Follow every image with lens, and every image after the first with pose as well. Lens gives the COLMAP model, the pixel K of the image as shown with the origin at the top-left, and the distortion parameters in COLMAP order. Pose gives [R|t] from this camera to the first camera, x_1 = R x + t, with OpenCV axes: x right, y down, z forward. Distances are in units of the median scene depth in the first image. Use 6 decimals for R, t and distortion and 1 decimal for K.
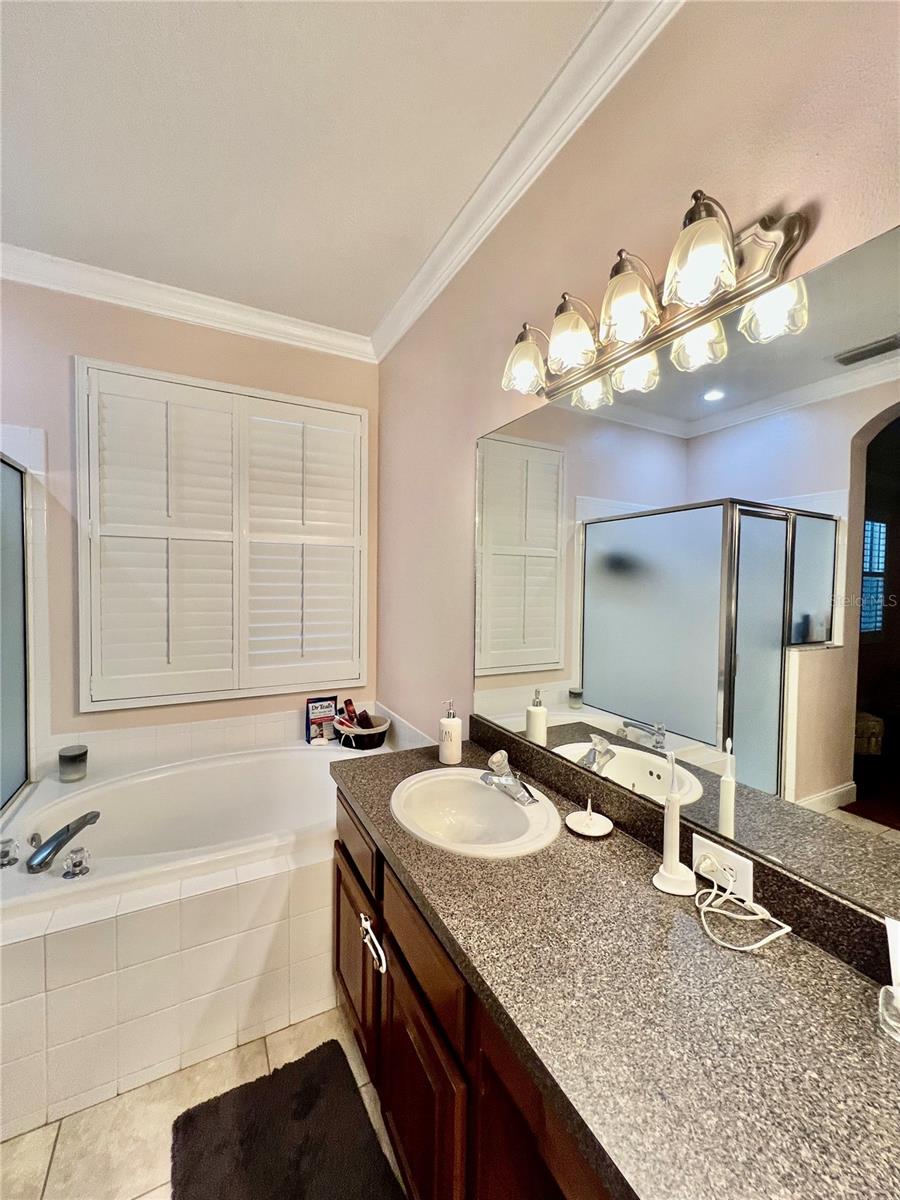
lens RADIAL K [[477.6, 0, 449.9], [0, 477.6, 598.8], [0, 0, 1]] dist [-0.000362, 0.000164]
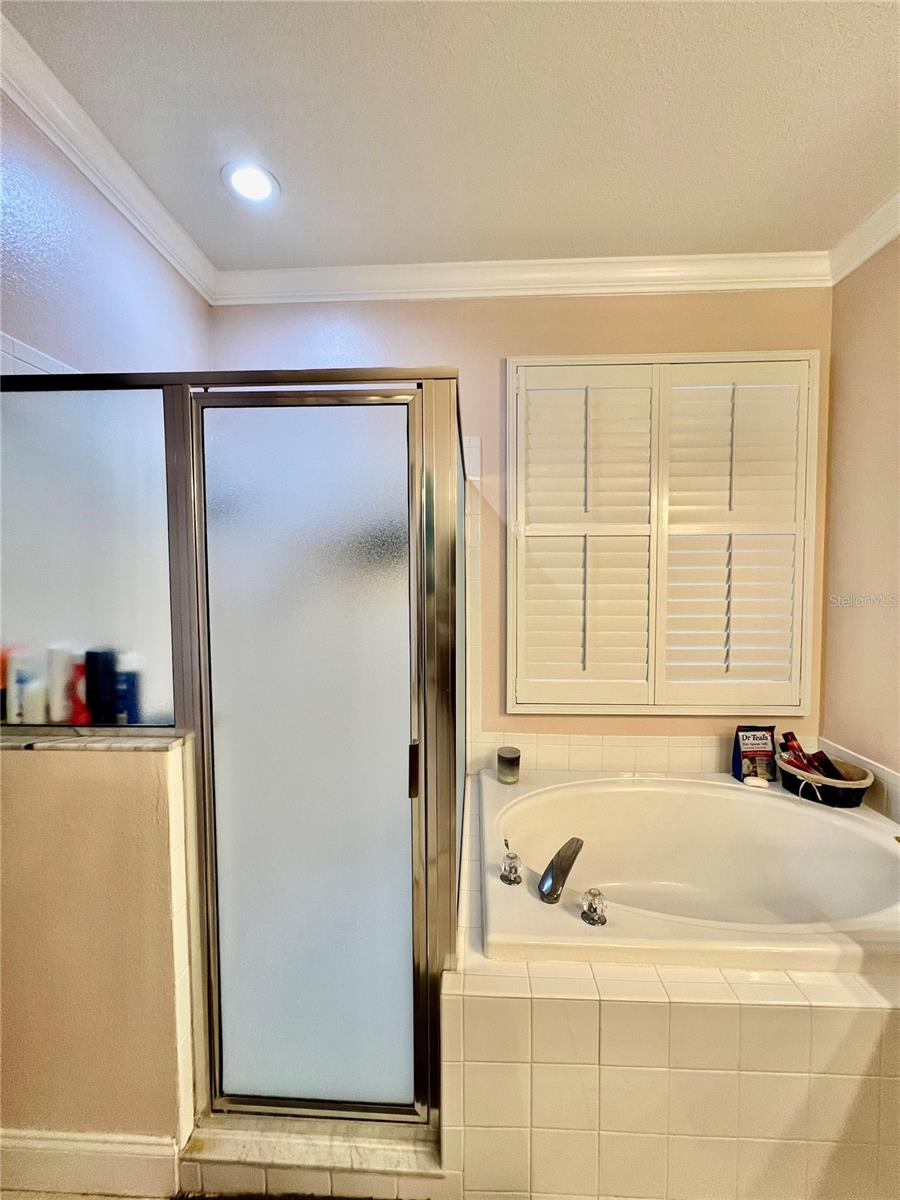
lens RADIAL K [[477.6, 0, 450.1], [0, 477.6, 597.7], [0, 0, 1]] dist [-0.000362, 0.000164]
pose [[0.863812, 0.009704, -0.503721, -0.322791], [-0.002933, 0.999894, 0.014232, -0.017539], [0.503806, -0.010816, 0.863749, 0.062064]]
